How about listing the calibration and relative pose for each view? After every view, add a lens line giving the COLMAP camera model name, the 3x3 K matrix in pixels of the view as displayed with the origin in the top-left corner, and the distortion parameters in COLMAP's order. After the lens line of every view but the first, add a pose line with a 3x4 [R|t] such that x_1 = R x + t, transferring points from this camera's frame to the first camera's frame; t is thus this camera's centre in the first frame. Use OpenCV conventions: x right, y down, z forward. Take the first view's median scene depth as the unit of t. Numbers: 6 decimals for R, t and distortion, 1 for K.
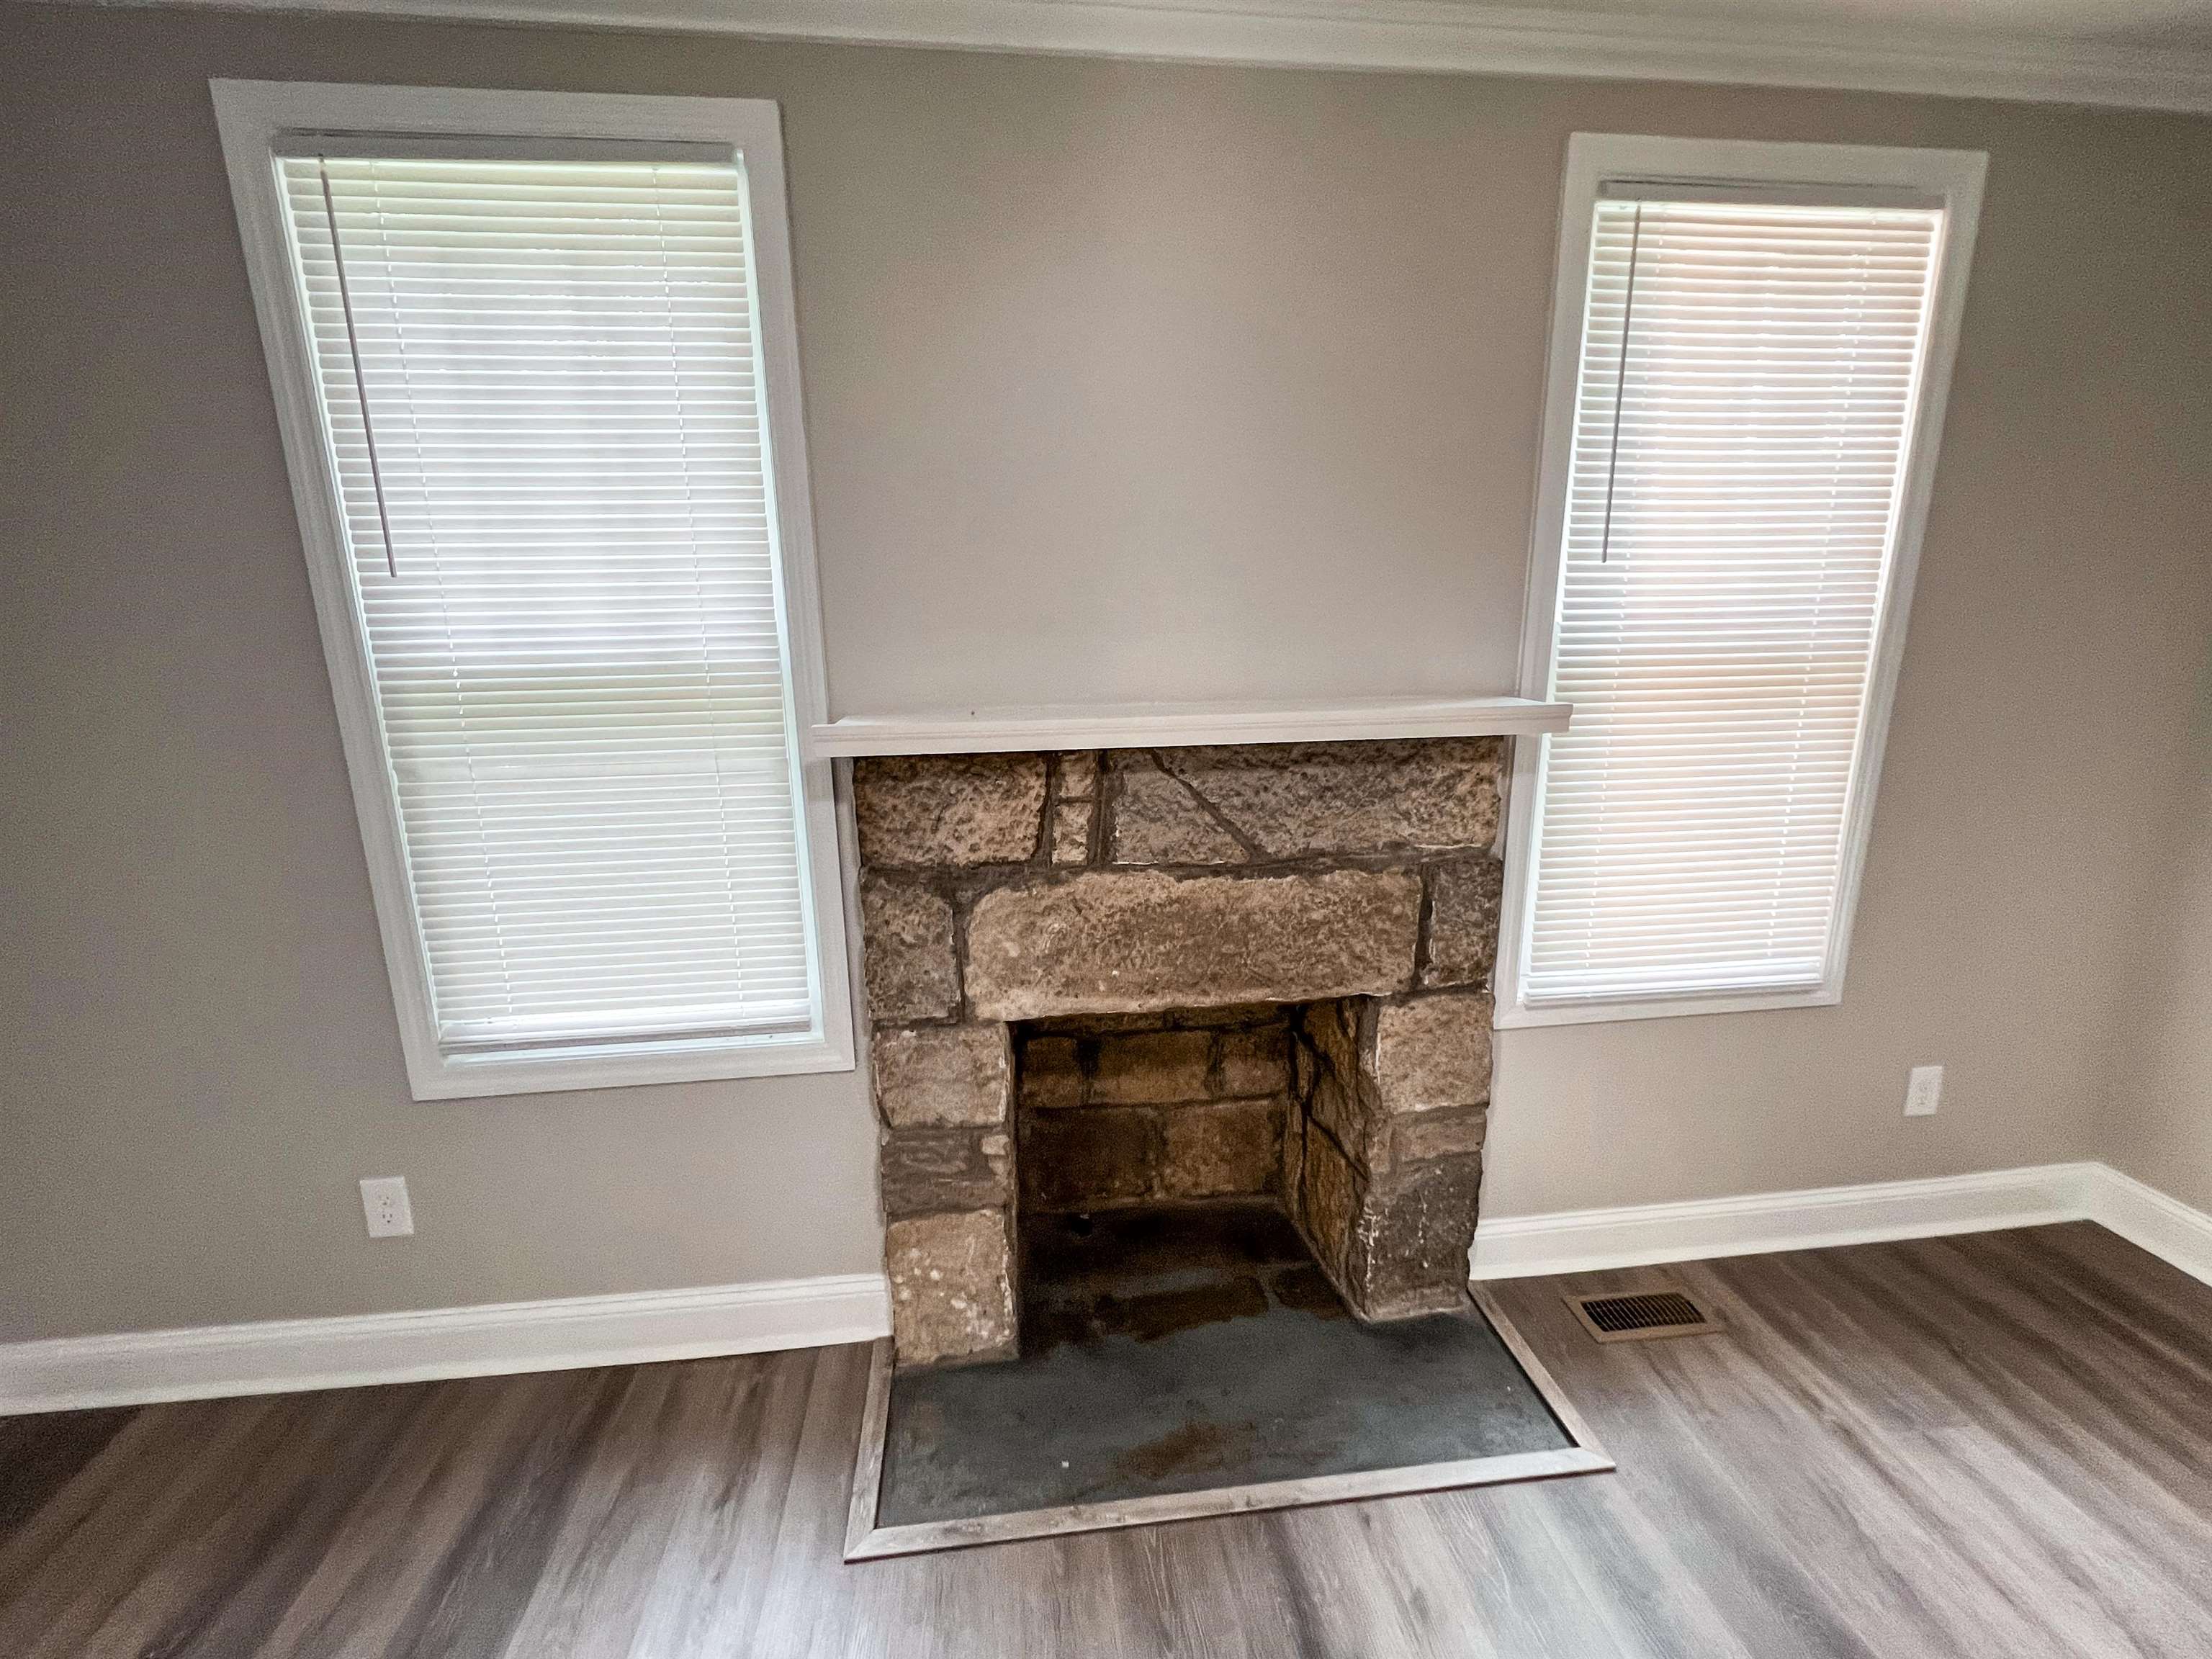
lens RADIAL K [[995.4, 0, 1068.1], [0, 995.4, 830.5], [0, 0, 1]] dist [-0.002153, 0.001073]
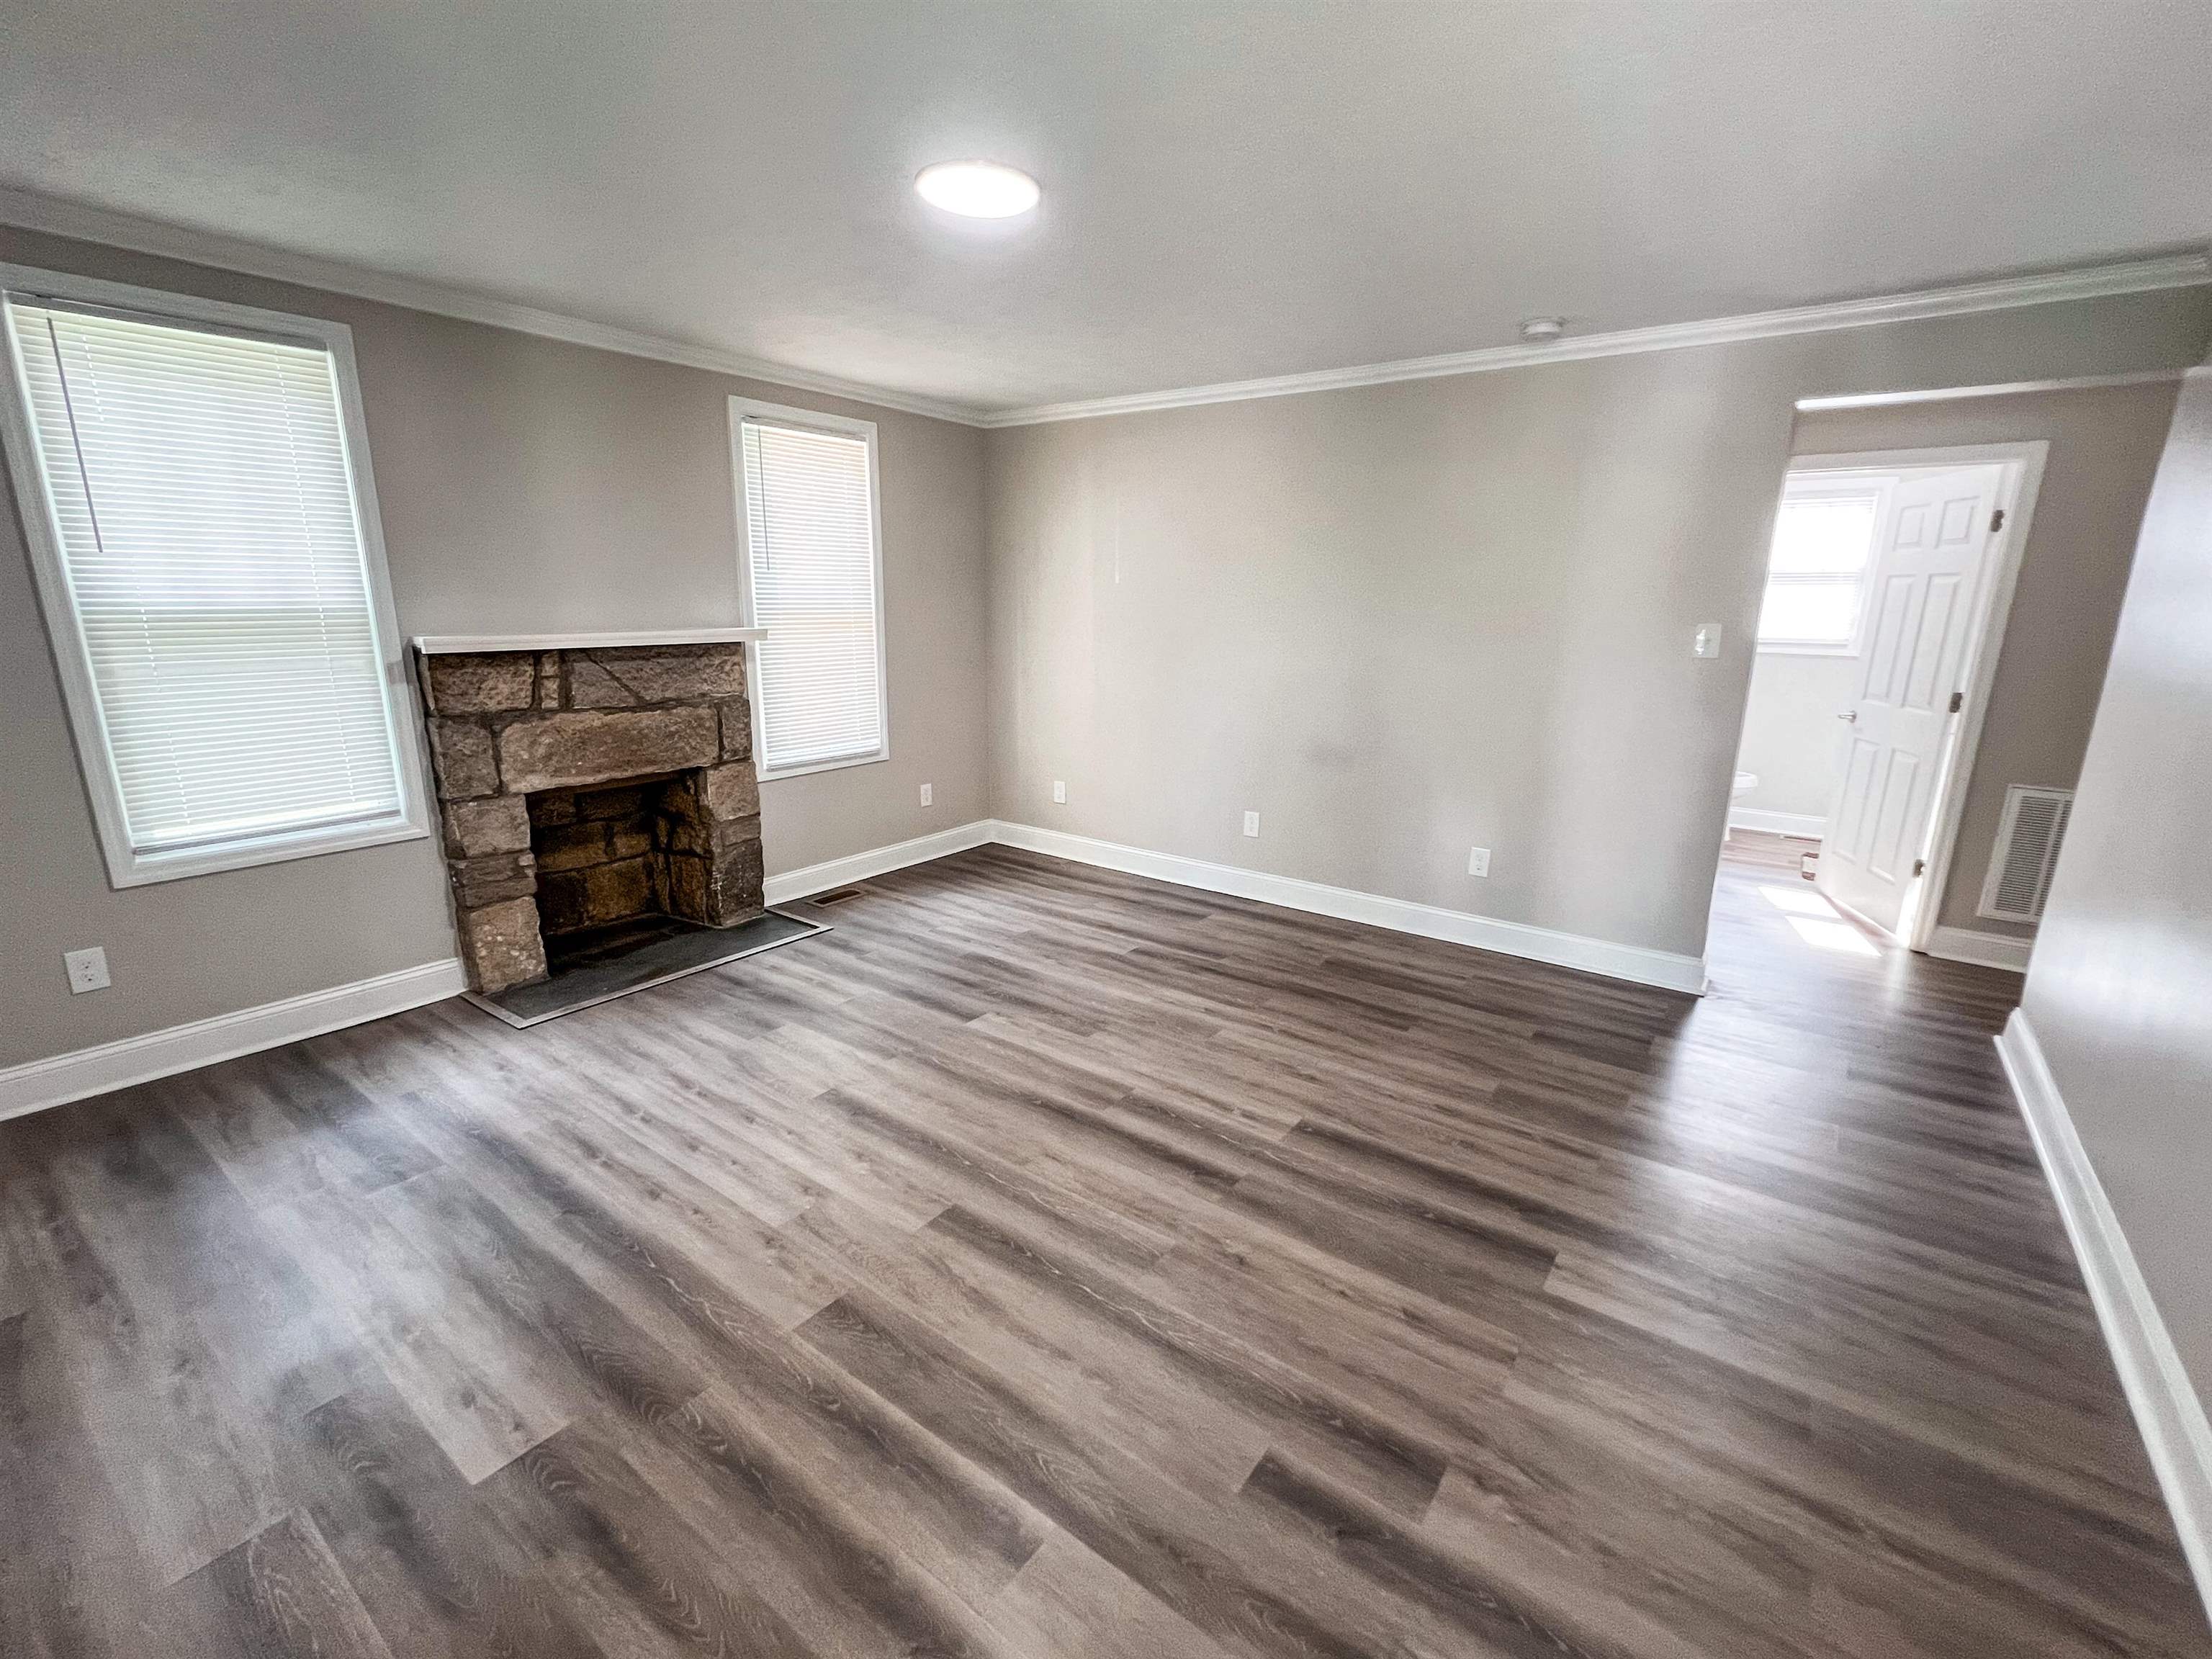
lens RADIAL K [[995.4, 0, 1130.4], [0, 995.4, 819.0], [0, 0, 1]] dist [-0.002153, 0.001073]
pose [[0.659927, -0.144893, 0.737226, -0.729450], [0.146238, 0.987233, 0.063124, 0.293456], [-0.736961, 0.066153, 0.672691, -1.197522]]
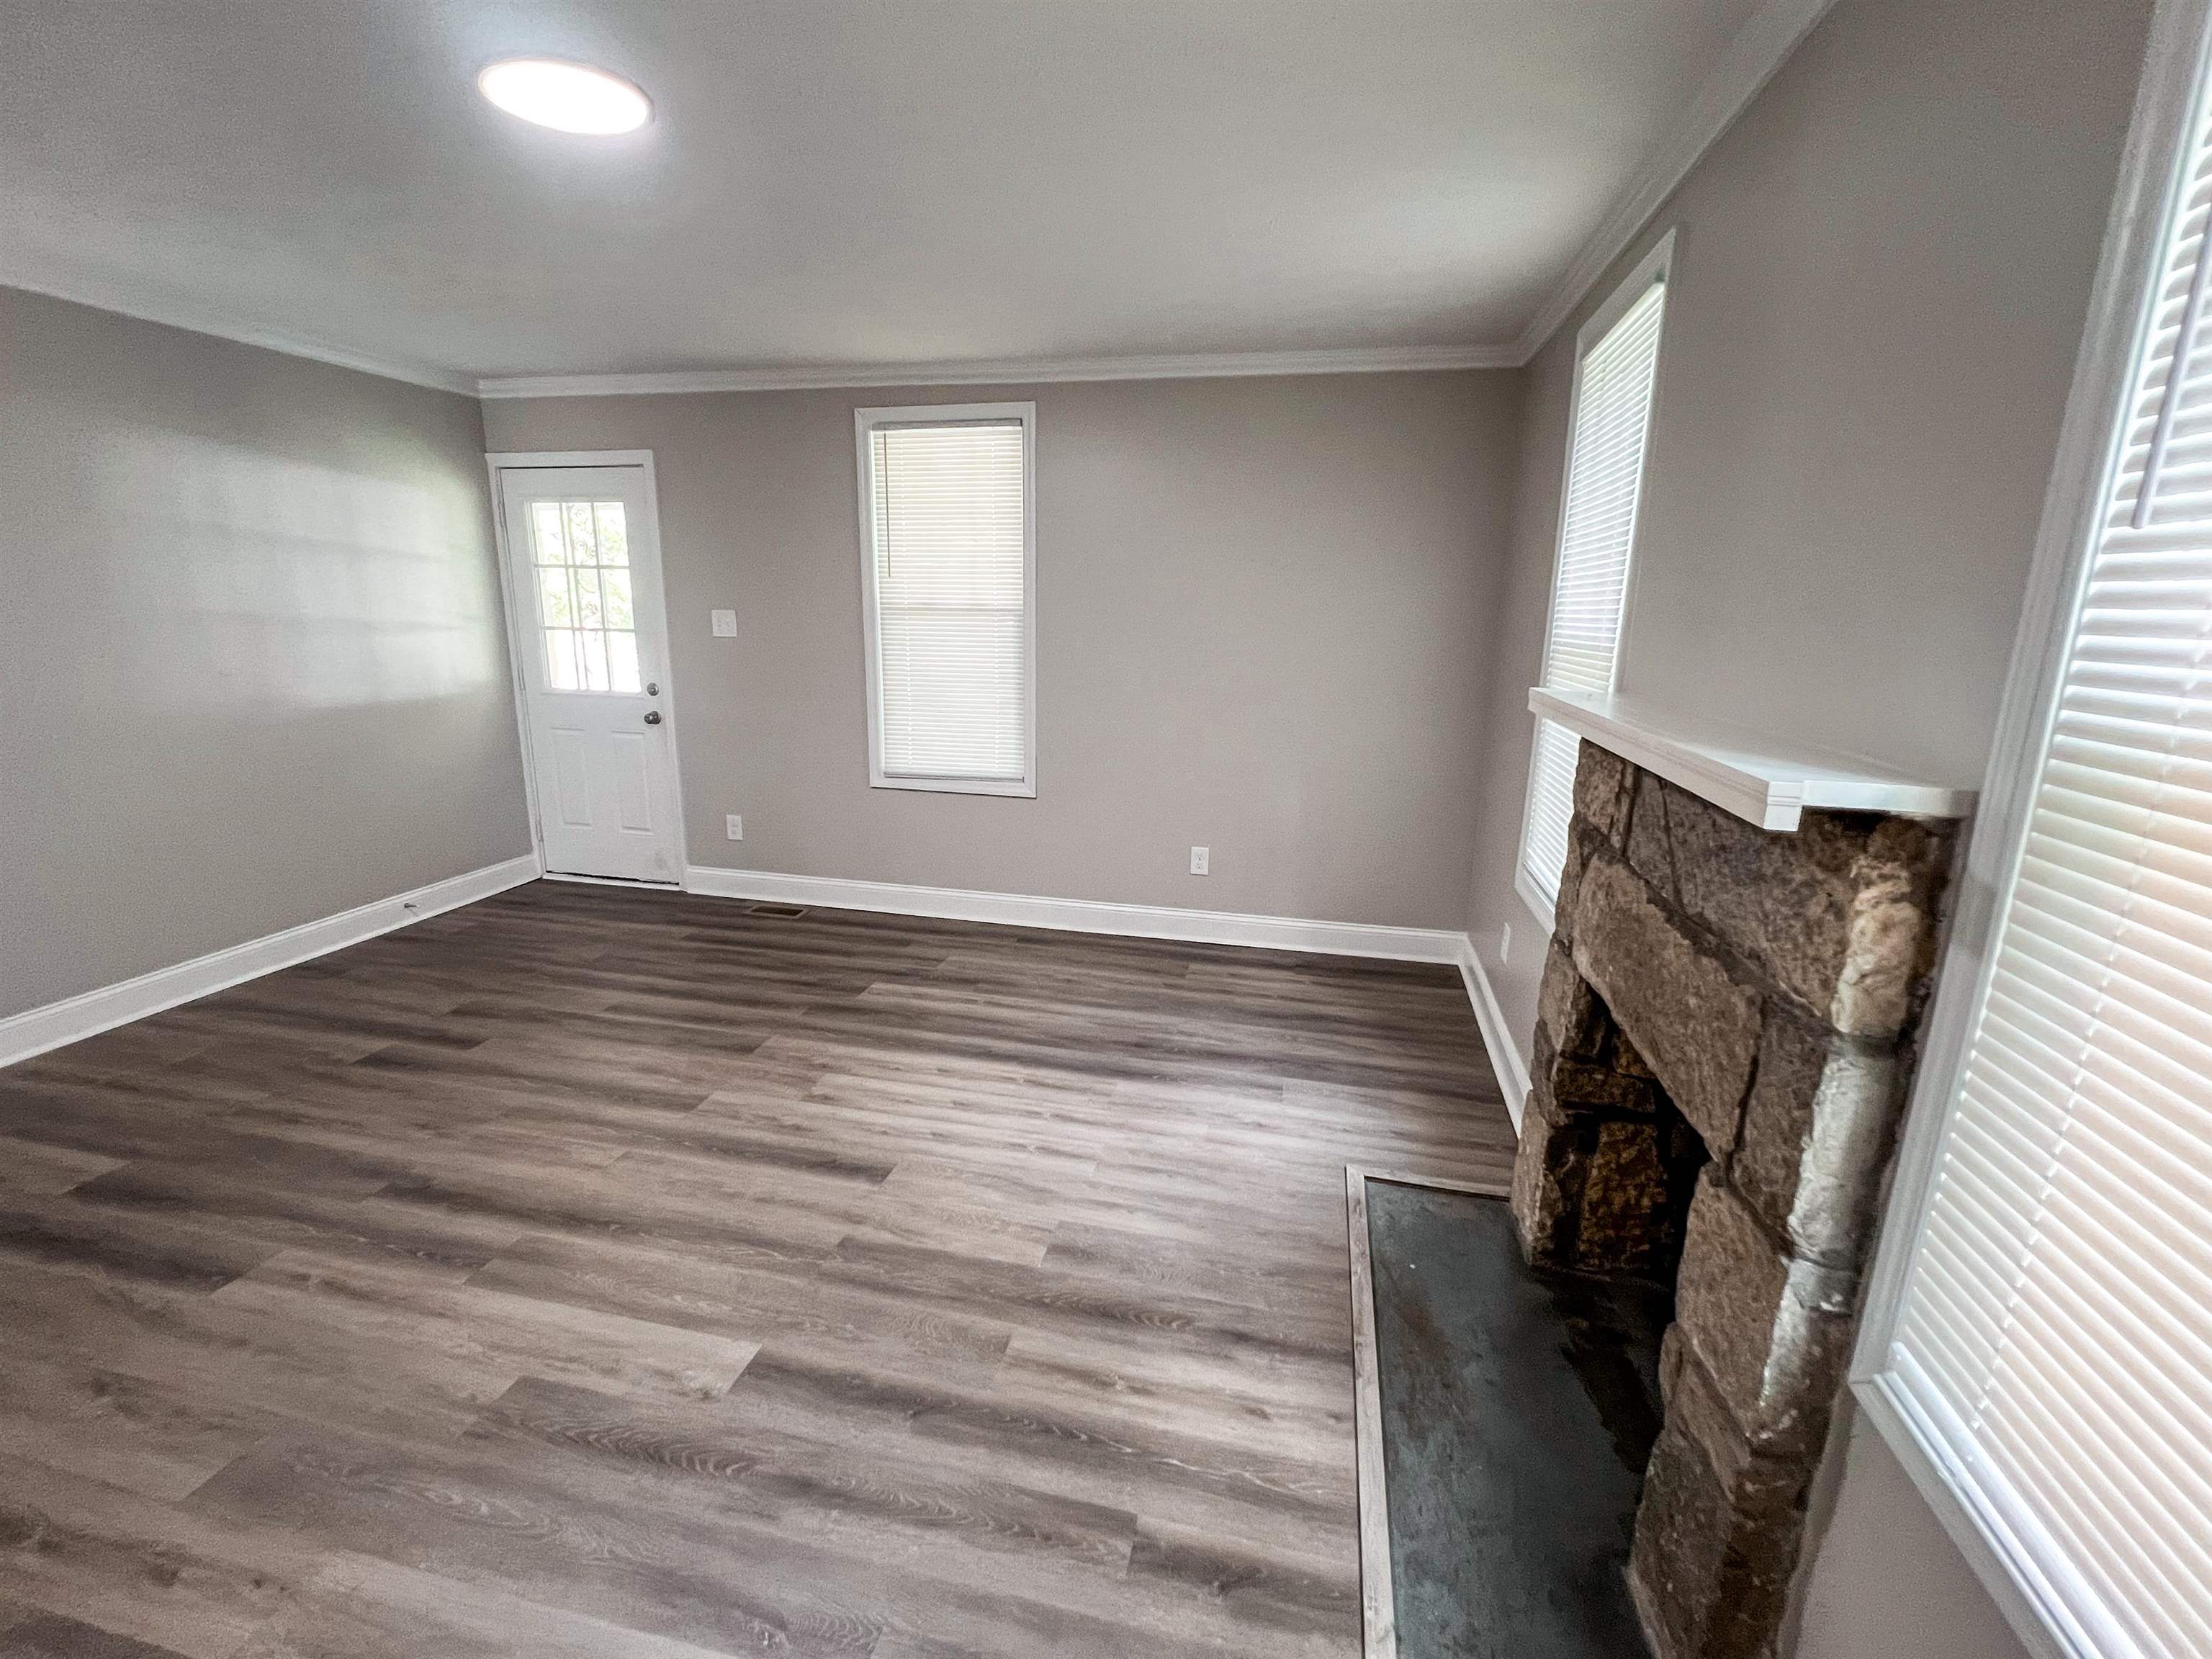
lens RADIAL K [[995.4, 0, 1122.3], [0, 995.4, 825.1], [0, 0, 1]] dist [-0.002153, 0.001073]
pose [[-0.321717, 0.213926, -0.922352, 1.113231], [-0.228598, 0.927775, 0.294919, -0.177851], [0.918826, 0.305729, -0.249578, 0.747307]]
